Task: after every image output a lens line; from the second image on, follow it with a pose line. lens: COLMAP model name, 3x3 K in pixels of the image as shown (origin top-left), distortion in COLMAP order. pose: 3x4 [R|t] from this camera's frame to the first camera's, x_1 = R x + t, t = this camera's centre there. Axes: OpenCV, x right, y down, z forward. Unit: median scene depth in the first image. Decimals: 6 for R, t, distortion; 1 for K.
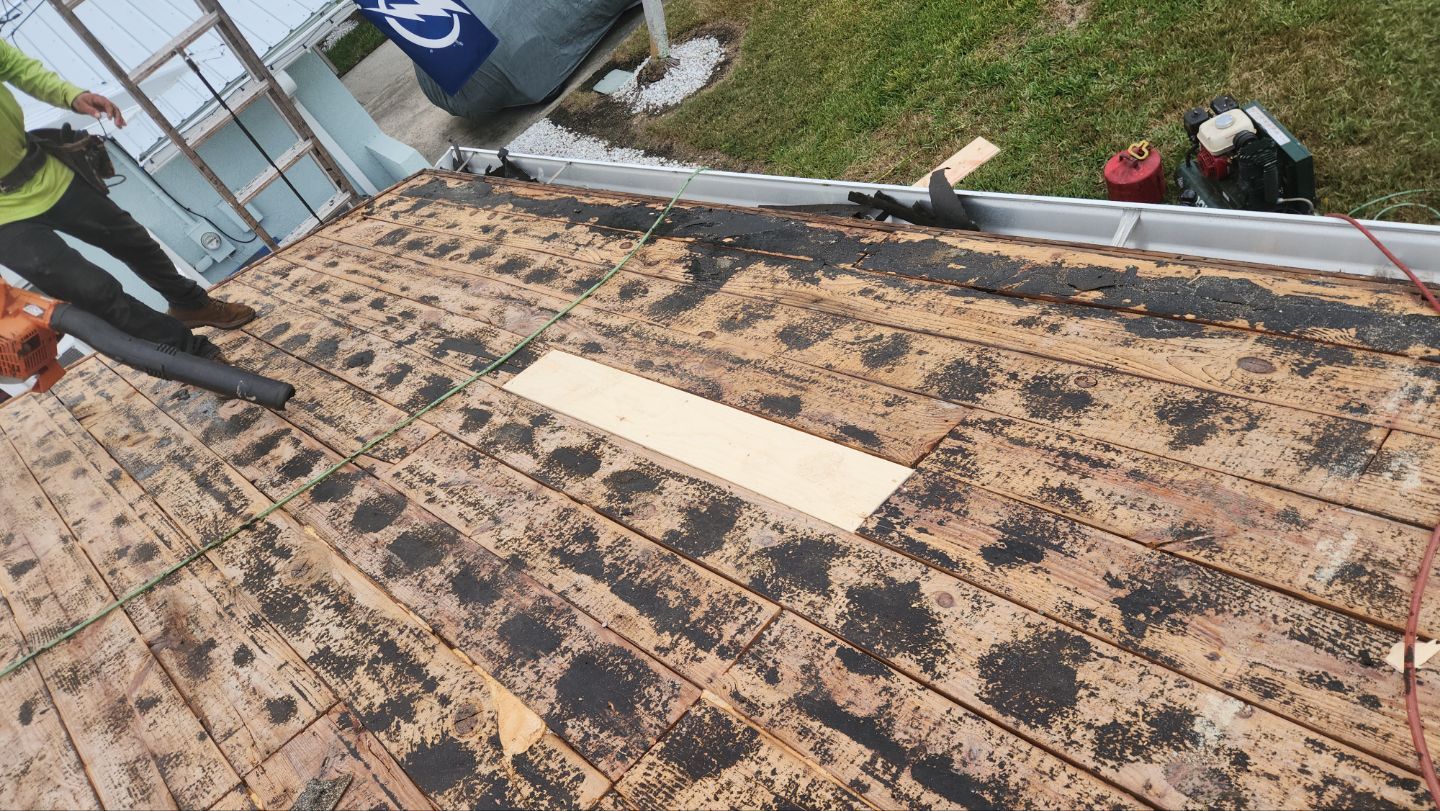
lens RADIAL K [[971.7, 0, 692.2], [0, 971.7, 411.1], [0, 0, 1]] dist [0.090833, -0.078665]
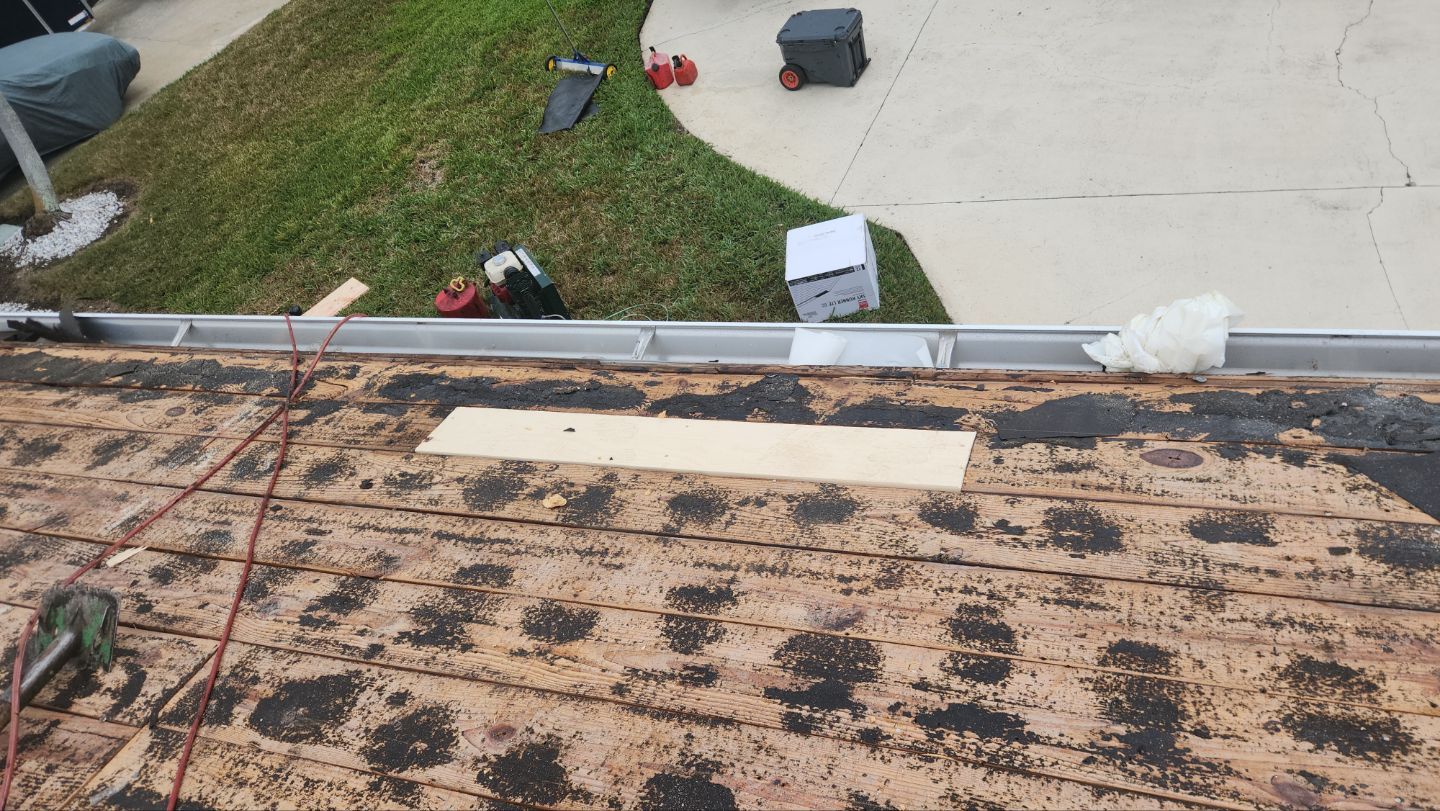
lens RADIAL K [[971.7, 0, 692.2], [0, 971.7, 411.1], [0, 0, 1]] dist [0.090833, -0.078665]
pose [[0.901798, -0.100349, 0.420346, 0.148611], [0.158788, 0.981570, -0.106330, 0.054601], [-0.401929, 0.162634, 0.901112, -0.153657]]
